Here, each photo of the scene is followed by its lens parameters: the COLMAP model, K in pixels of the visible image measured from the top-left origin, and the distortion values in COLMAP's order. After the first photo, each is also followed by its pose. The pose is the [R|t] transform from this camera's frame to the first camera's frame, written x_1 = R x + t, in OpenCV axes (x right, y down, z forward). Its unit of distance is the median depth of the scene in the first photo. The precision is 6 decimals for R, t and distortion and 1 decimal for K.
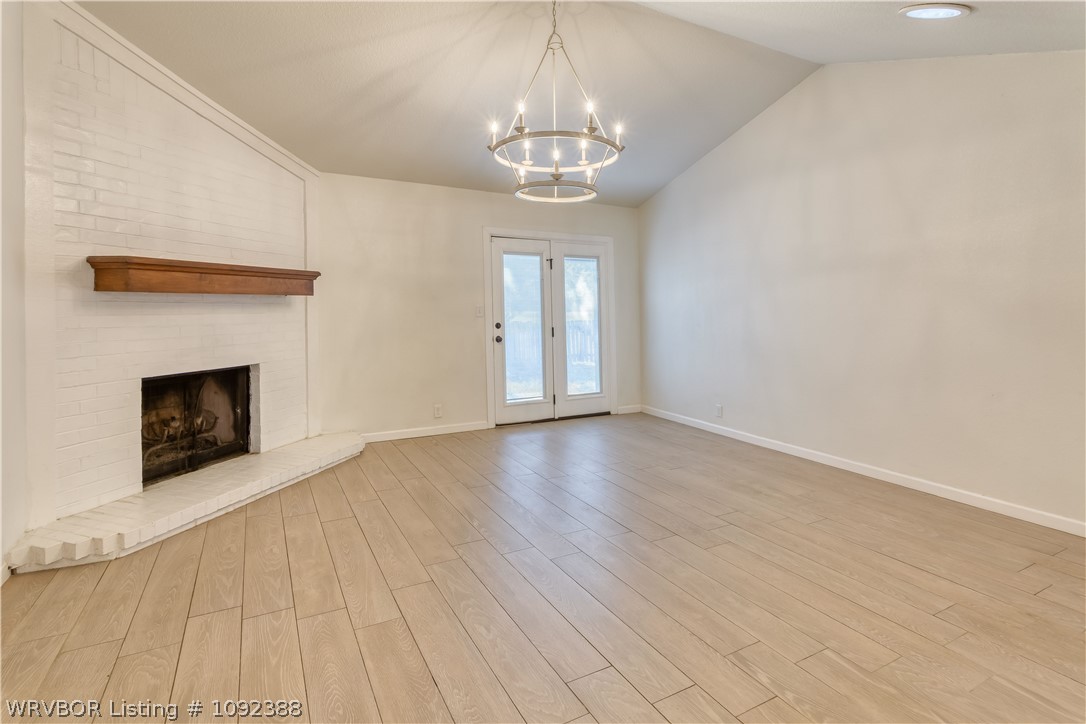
lens RADIAL K [[533.3, 0, 544.8], [0, 533.3, 299.2], [0, 0, 1]] dist [0.005173, 0.001004]
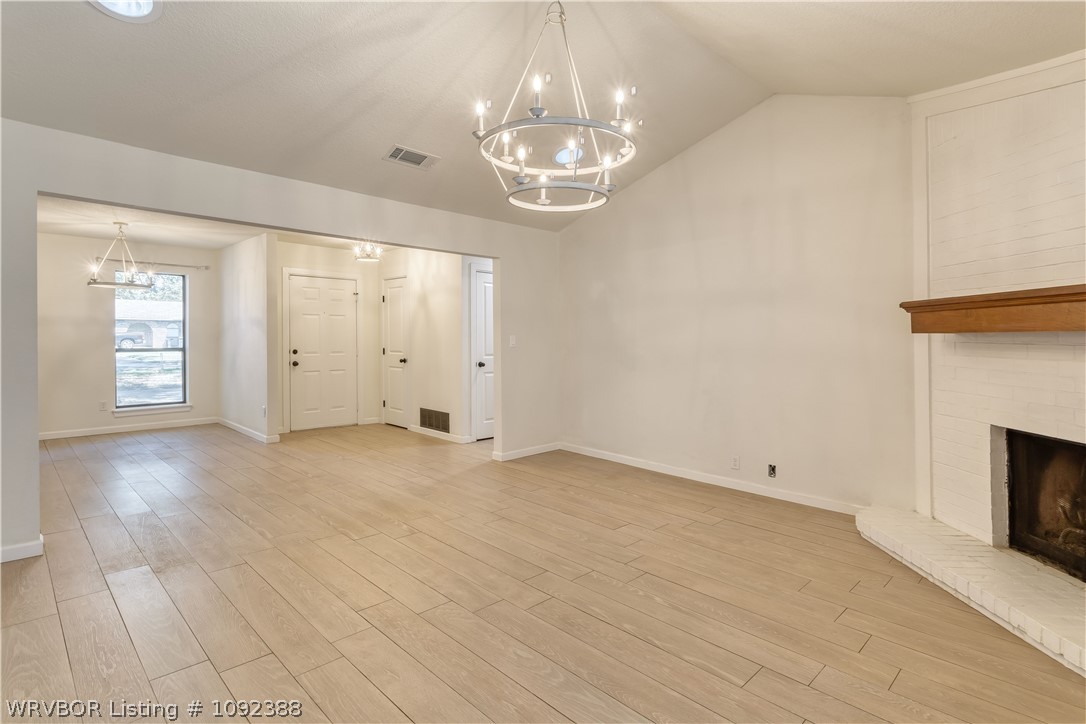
lens RADIAL K [[546.0, 0, 540.2], [0, 546.0, 315.9], [0, 0, 1]] dist [0.000079, -0.000648]
pose [[-0.959114, -0.032883, -0.281103, 0.259019], [-0.020389, 0.998675, -0.047257, 0.017566], [0.282285, -0.039594, -0.958513, 1.524648]]
